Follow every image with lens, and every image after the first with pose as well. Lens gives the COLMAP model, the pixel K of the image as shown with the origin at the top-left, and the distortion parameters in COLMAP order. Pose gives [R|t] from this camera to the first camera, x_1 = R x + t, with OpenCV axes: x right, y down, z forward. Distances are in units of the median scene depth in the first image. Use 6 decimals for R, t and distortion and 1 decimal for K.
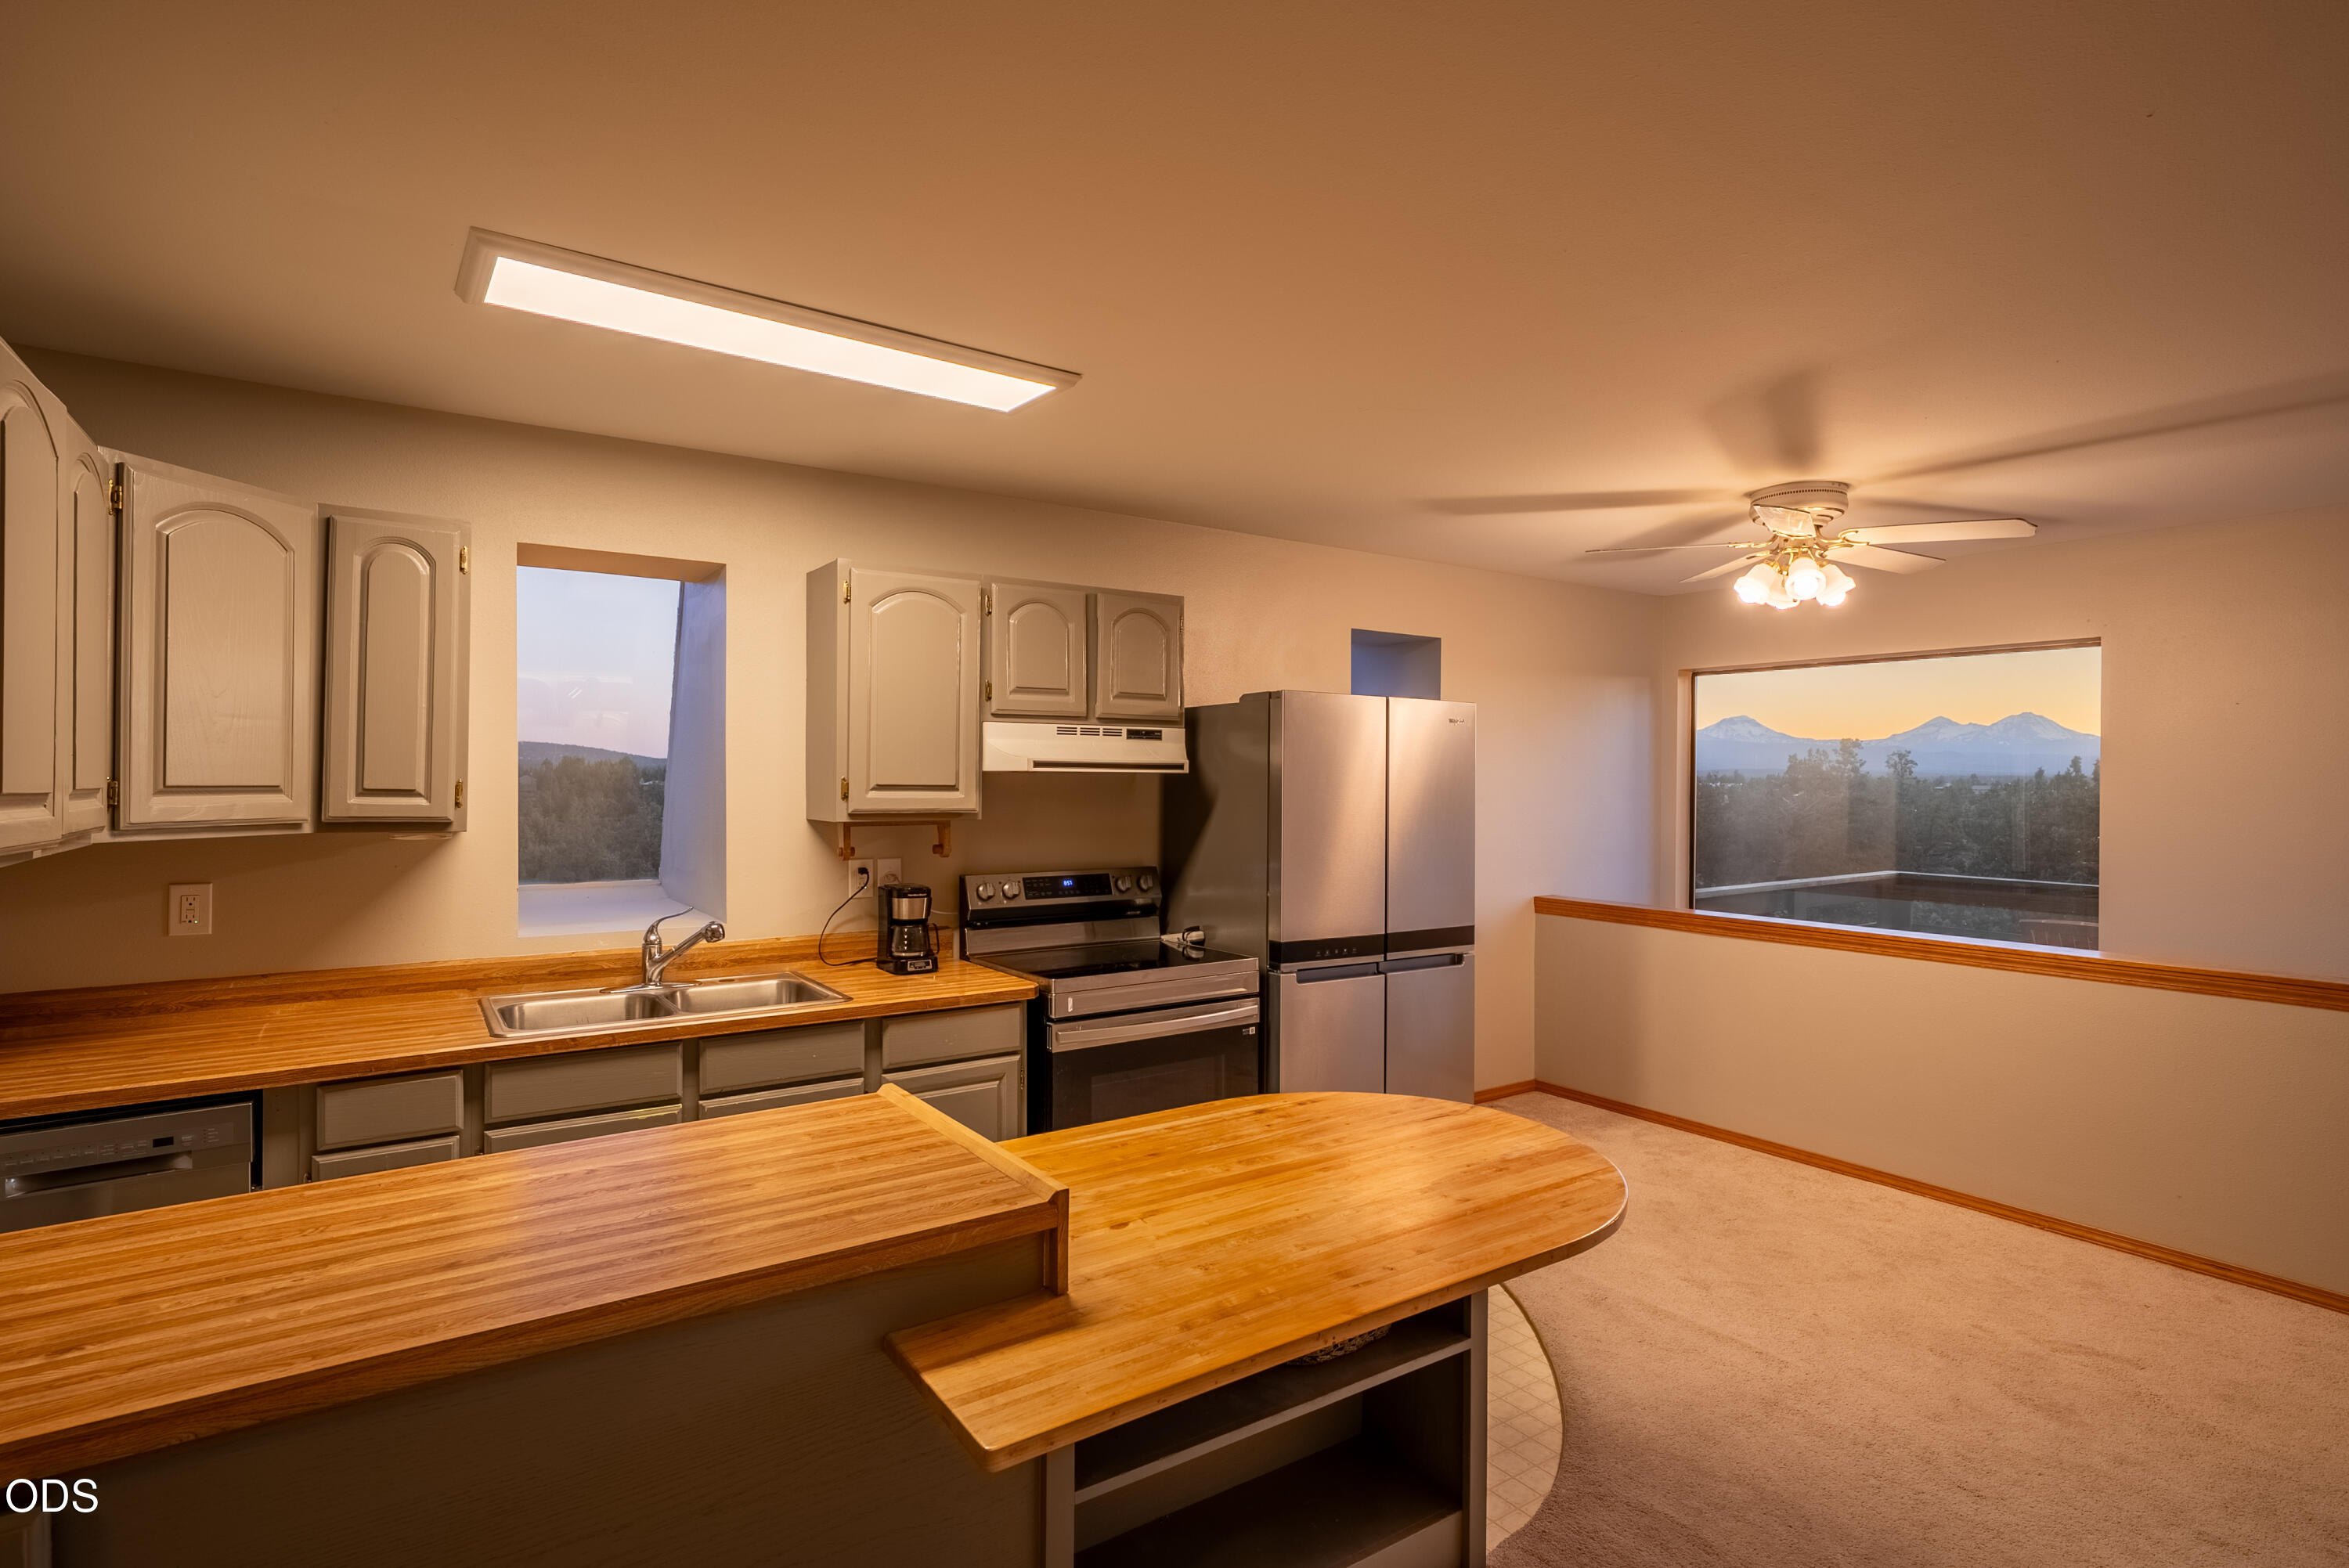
lens RADIAL K [[1174.3, 0, 1182.5], [0, 1174.3, 788.6], [0, 0, 1]] dist [0.013875, 0.002036]
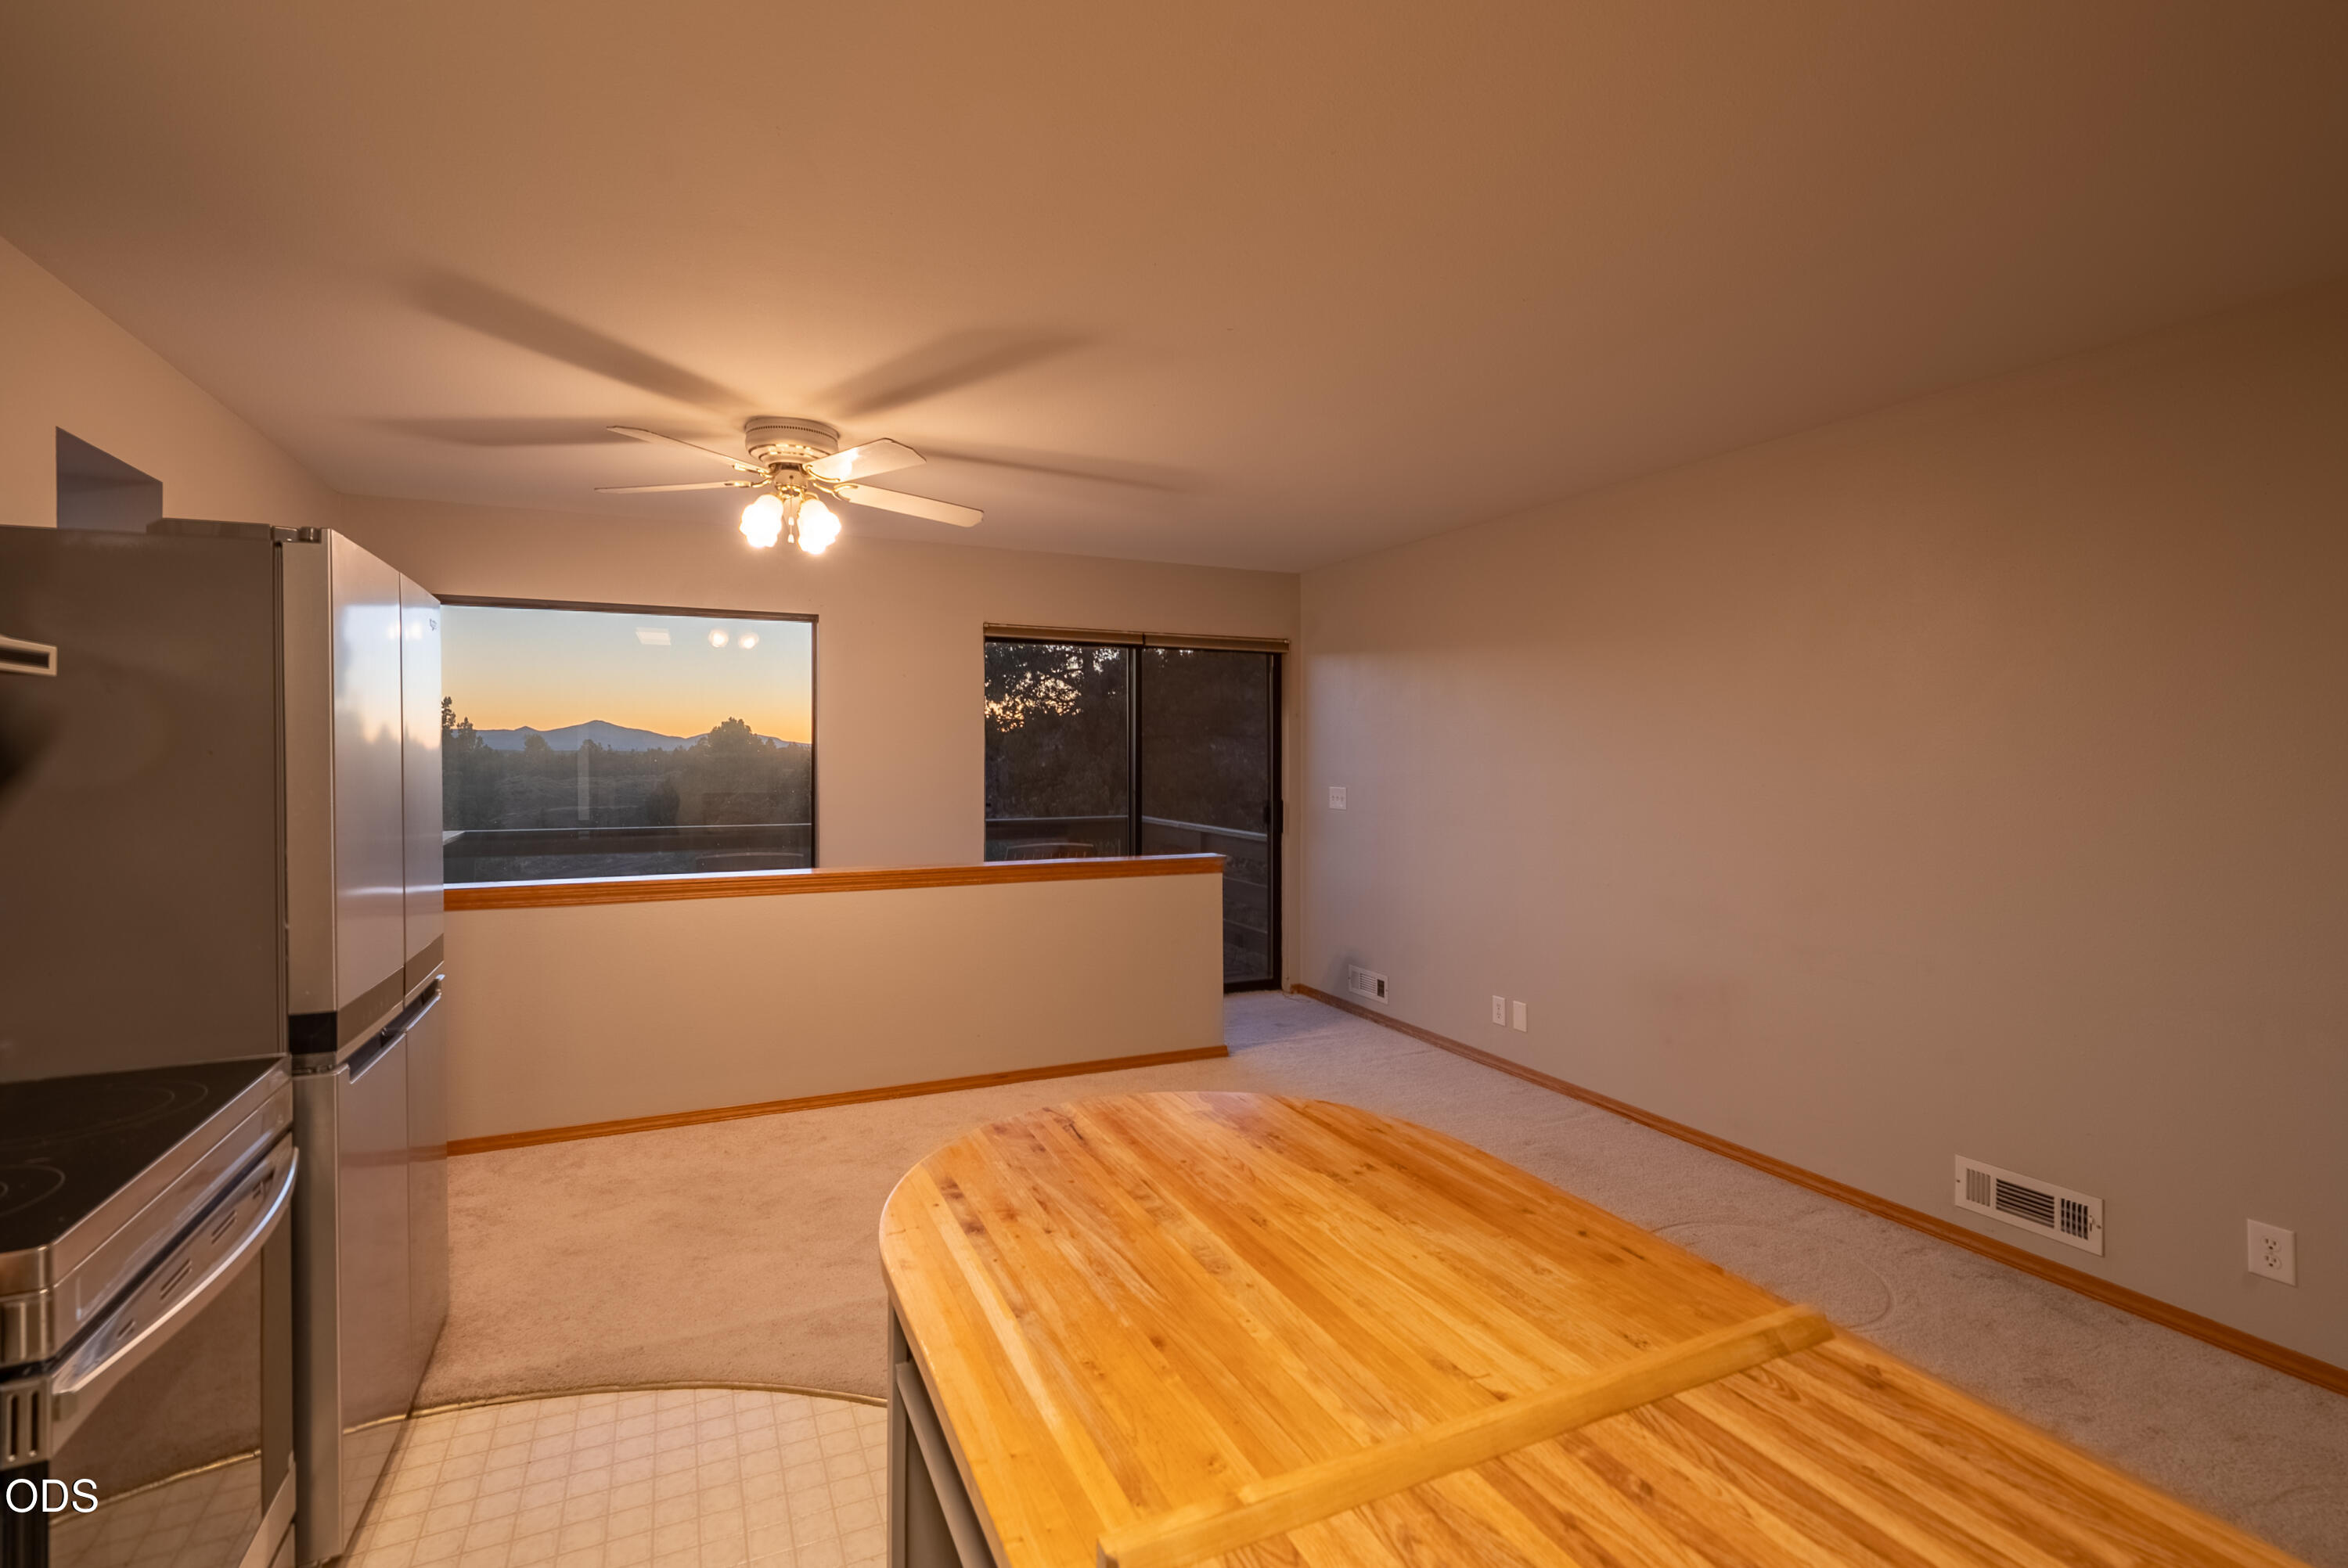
lens RADIAL K [[1079.5, 0, 1171.0], [0, 1079.5, 760.1], [0, 0, 1]] dist [-0.004146, -0.000287]
pose [[0.169881, -0.011202, 0.985401, -0.302200], [0.007988, 0.999918, 0.009990, 0.016428], [-0.985432, 0.006174, 0.169956, 0.517760]]
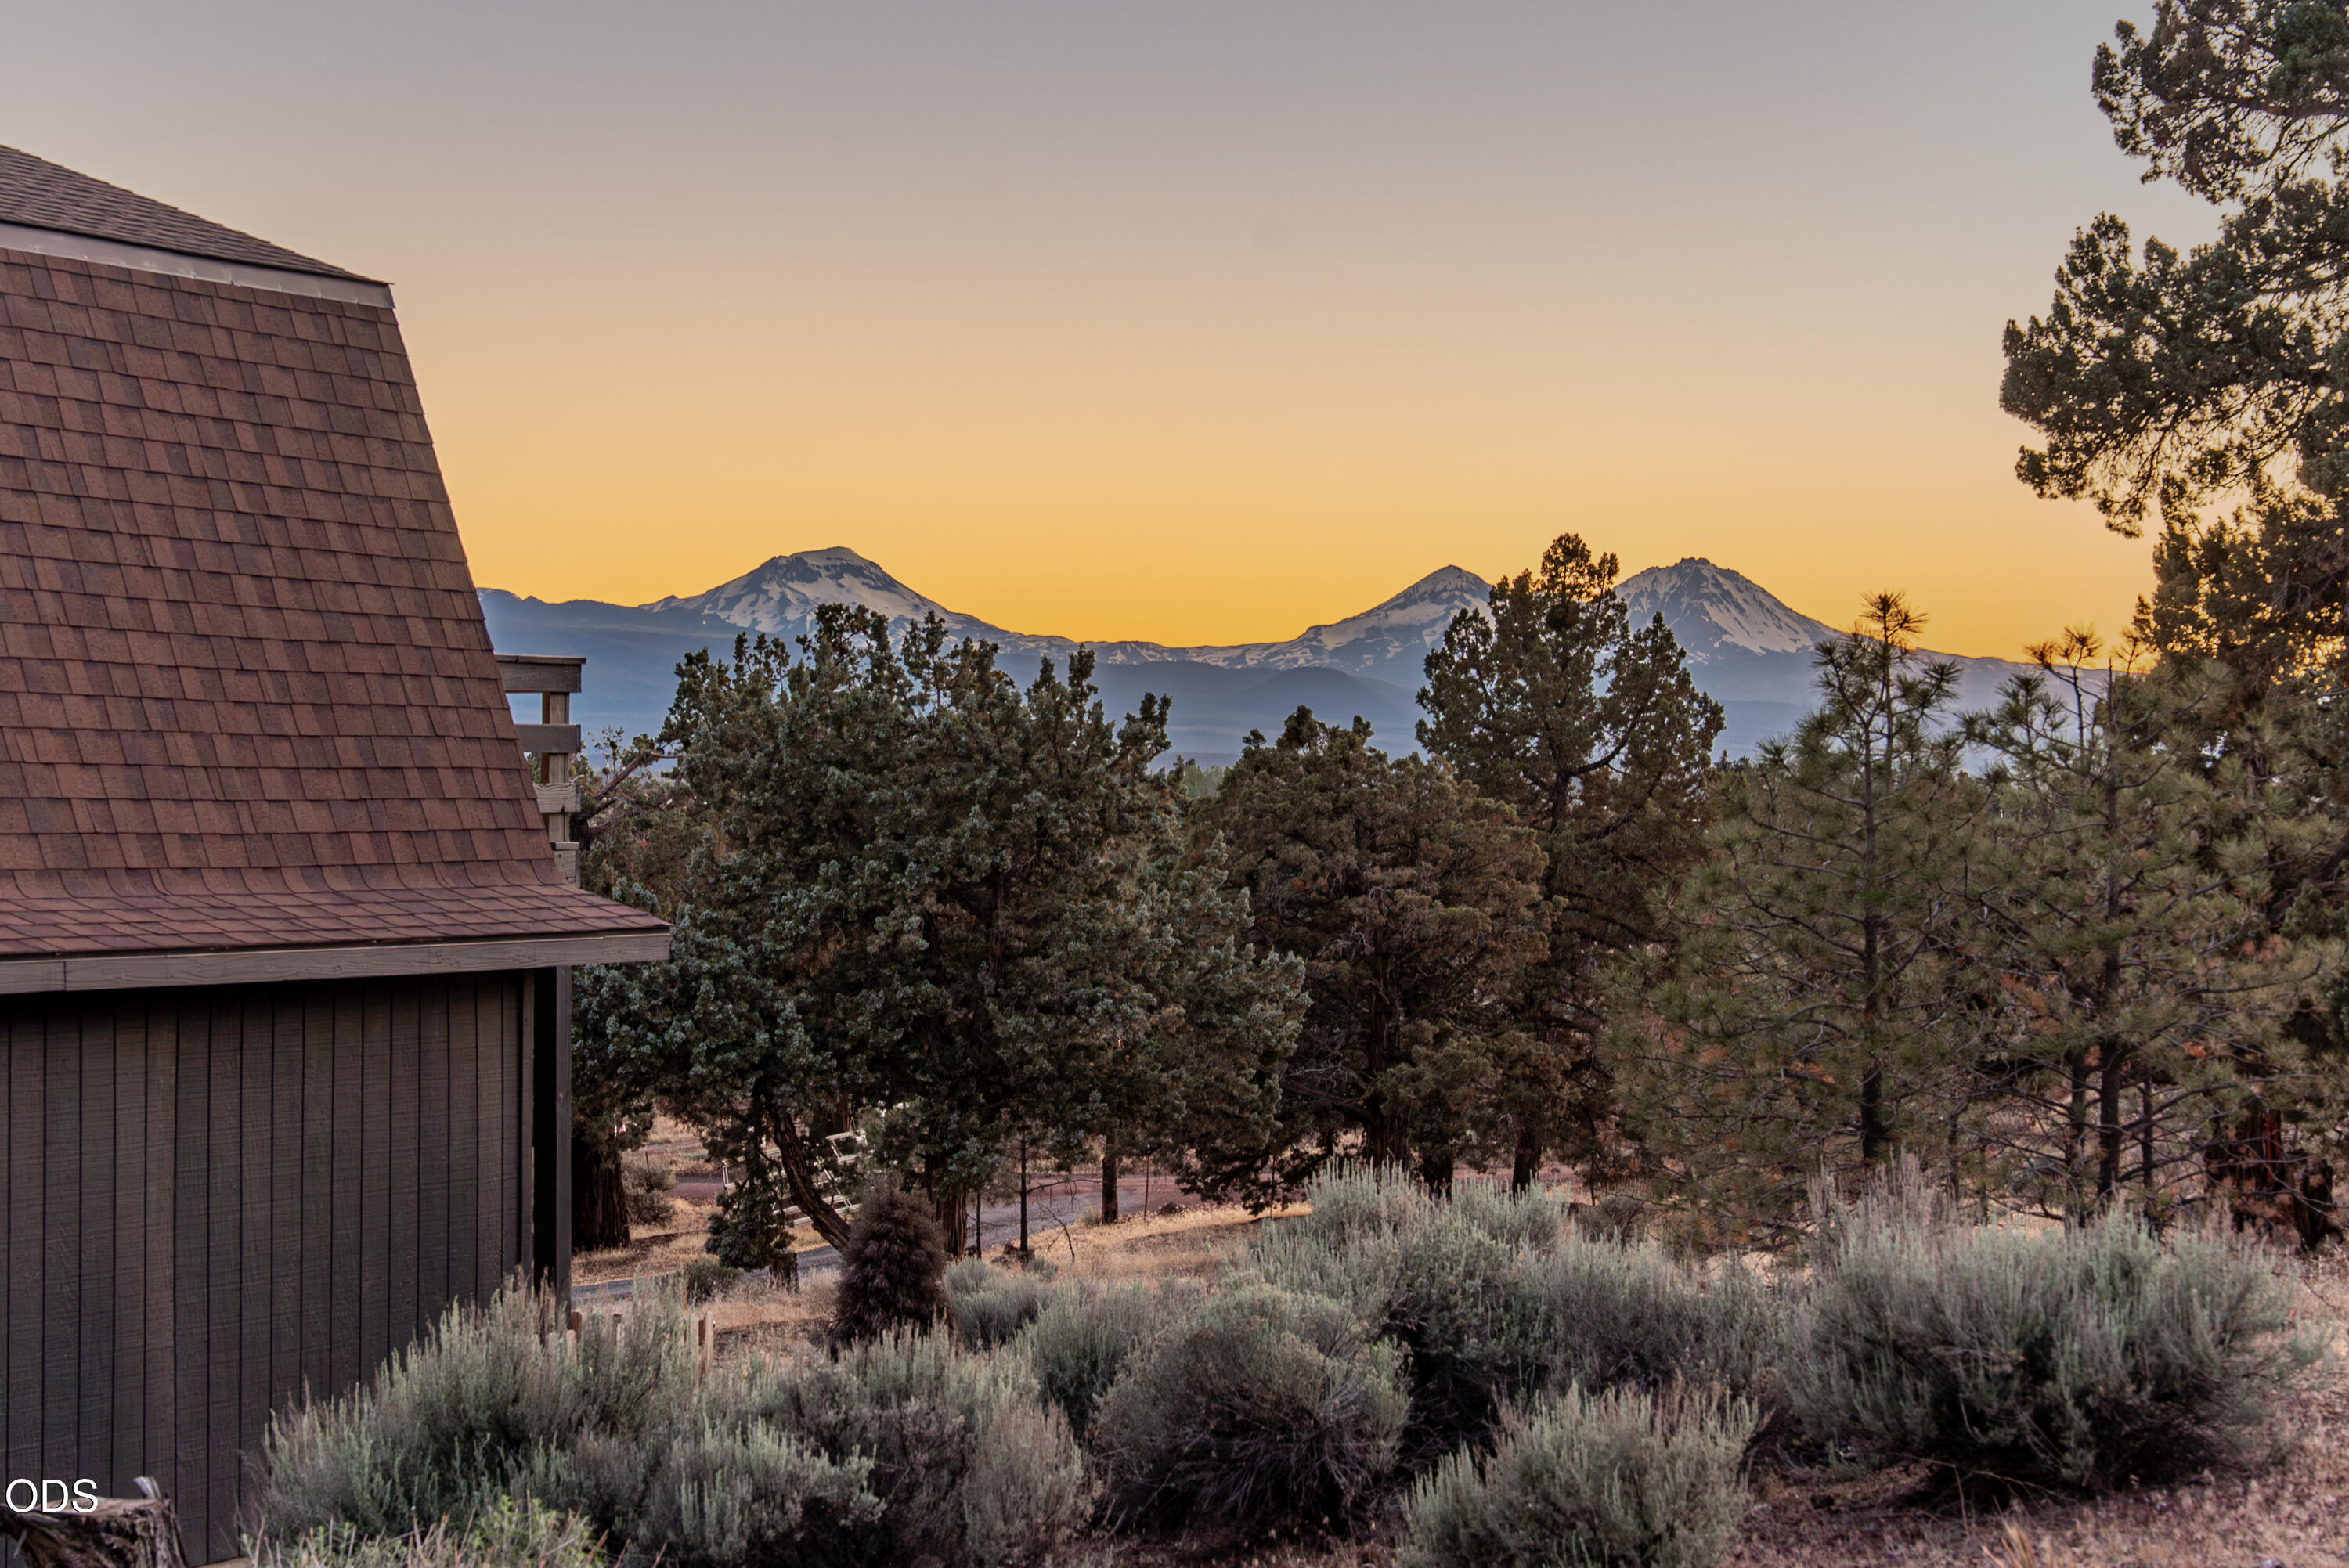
lens RADIAL K [[4923.7, 0, 1170.6], [0, 4923.7, 791.4], [0, 0, 1]] dist [0.032397, 0.000000]
pose [[0.873783, 0.000161, 0.486315, -0.542470], [0.003399, 0.999974, -0.006437, 0.352926], [-0.486303, 0.007277, 0.873760, -4.753775]]
